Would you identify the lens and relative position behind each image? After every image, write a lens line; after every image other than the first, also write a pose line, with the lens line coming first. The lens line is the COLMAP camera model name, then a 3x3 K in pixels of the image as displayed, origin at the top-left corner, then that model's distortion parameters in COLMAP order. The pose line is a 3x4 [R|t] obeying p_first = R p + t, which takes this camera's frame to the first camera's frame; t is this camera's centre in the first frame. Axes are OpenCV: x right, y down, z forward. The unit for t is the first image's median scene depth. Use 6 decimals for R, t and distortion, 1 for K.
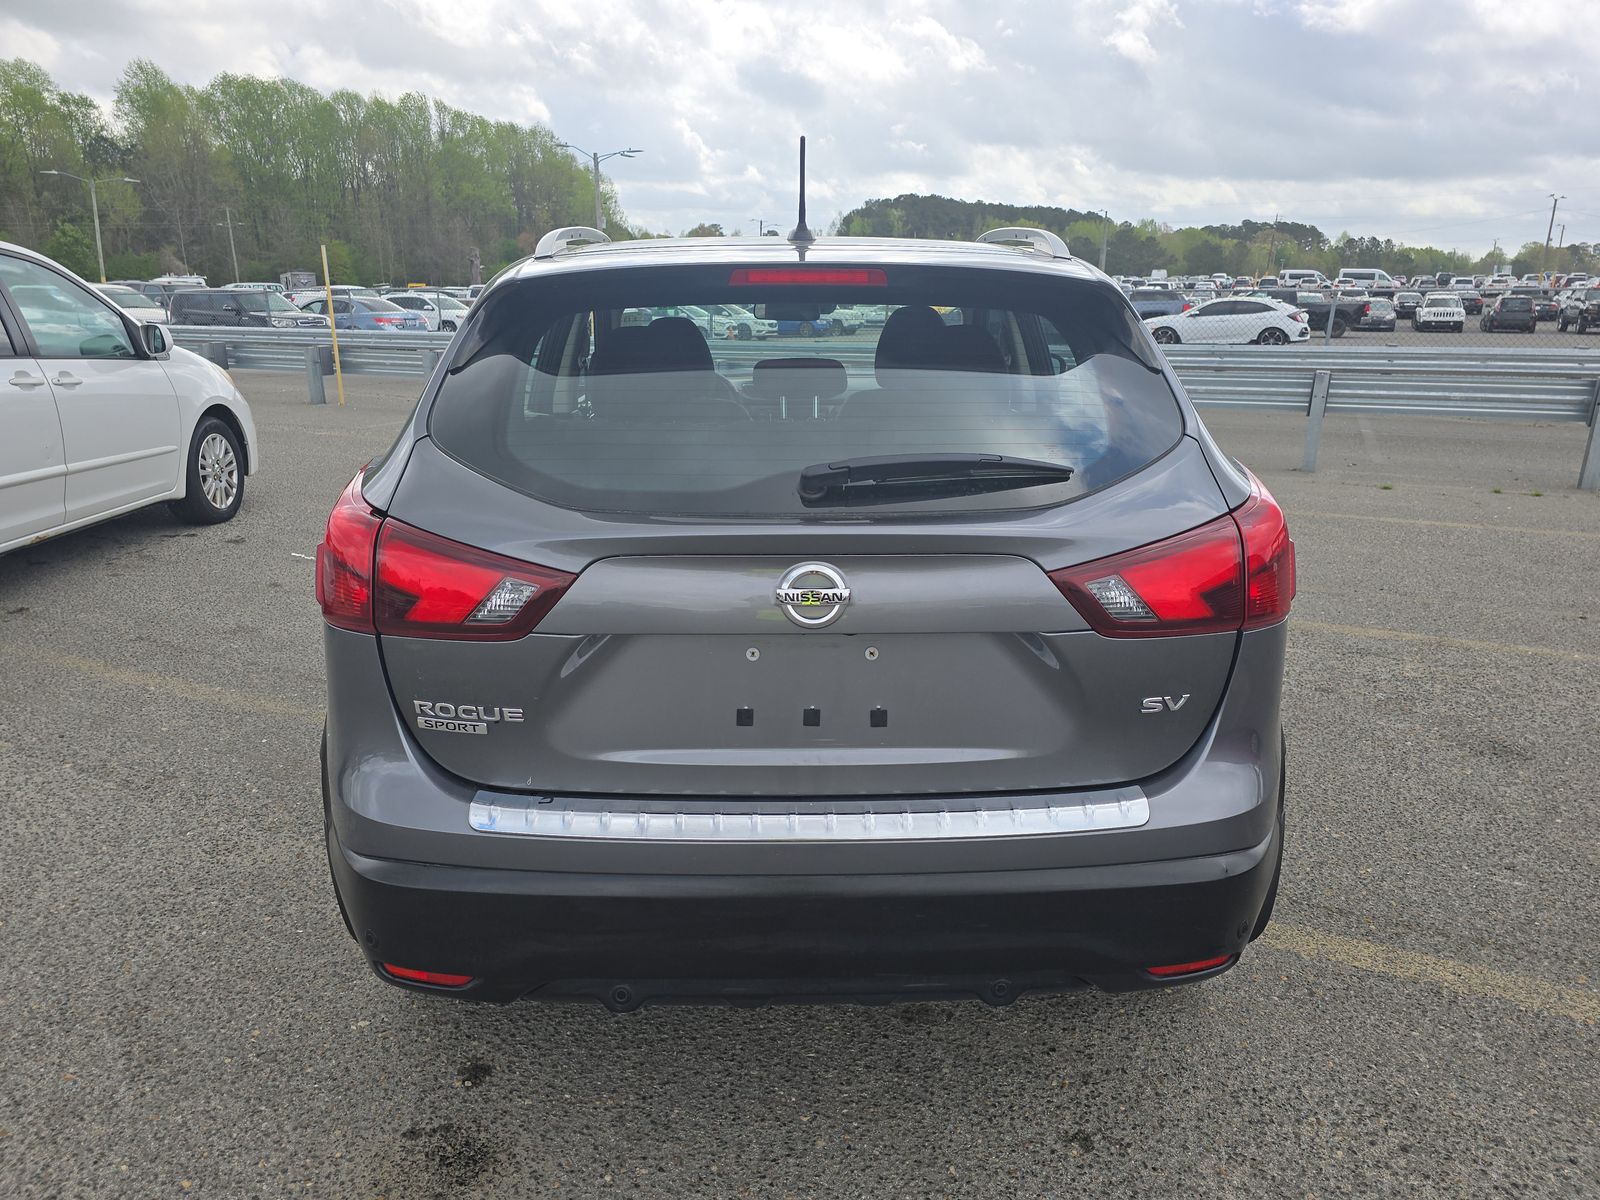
lens RADIAL K [[1108.6, 0, 808.9], [0, 1108.6, 597.5], [0, 0, 1]] dist [0.025972, -0.013001]
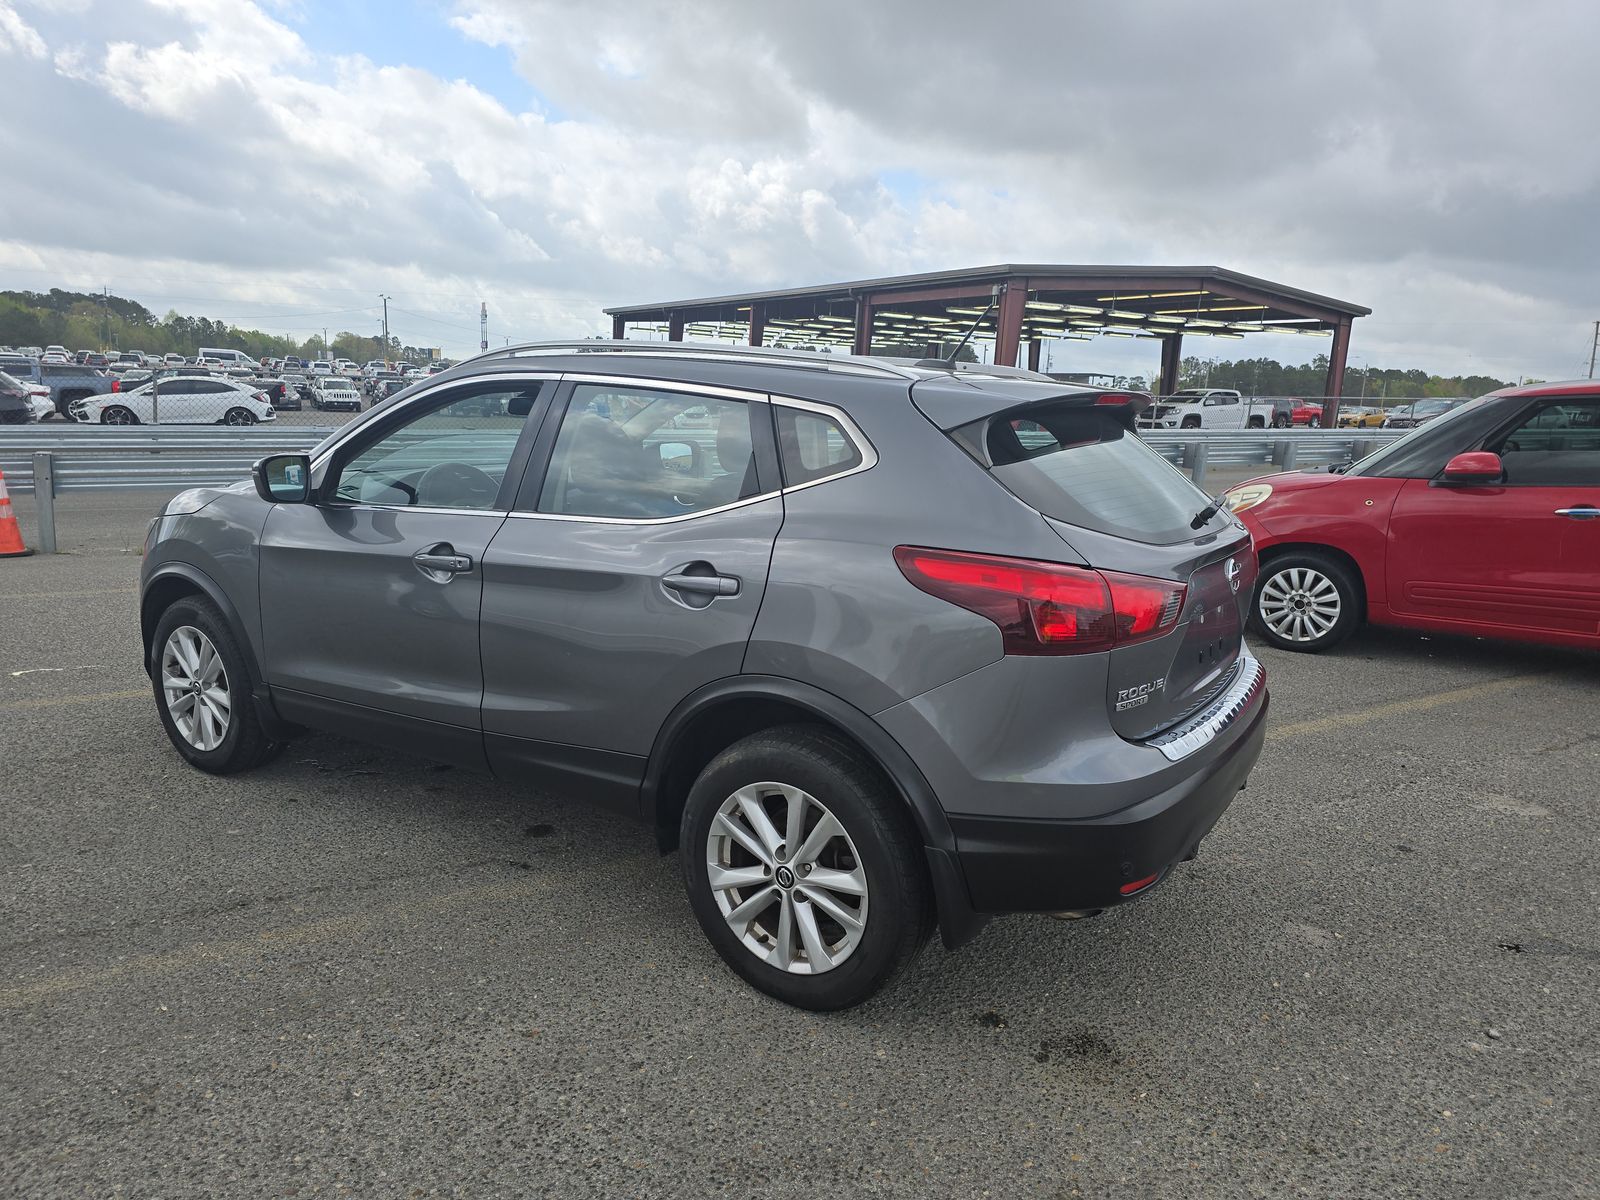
lens RADIAL K [[1108.6, 0, 792.1], [0, 1108.6, 603.7], [0, 0, 1]] dist [0.025972, -0.013001]
pose [[0.556893, -0.146062, 0.817641, -0.133117], [0.194934, 0.979905, 0.042279, -0.012466], [-0.807385, 0.135841, 0.574174, 0.038573]]
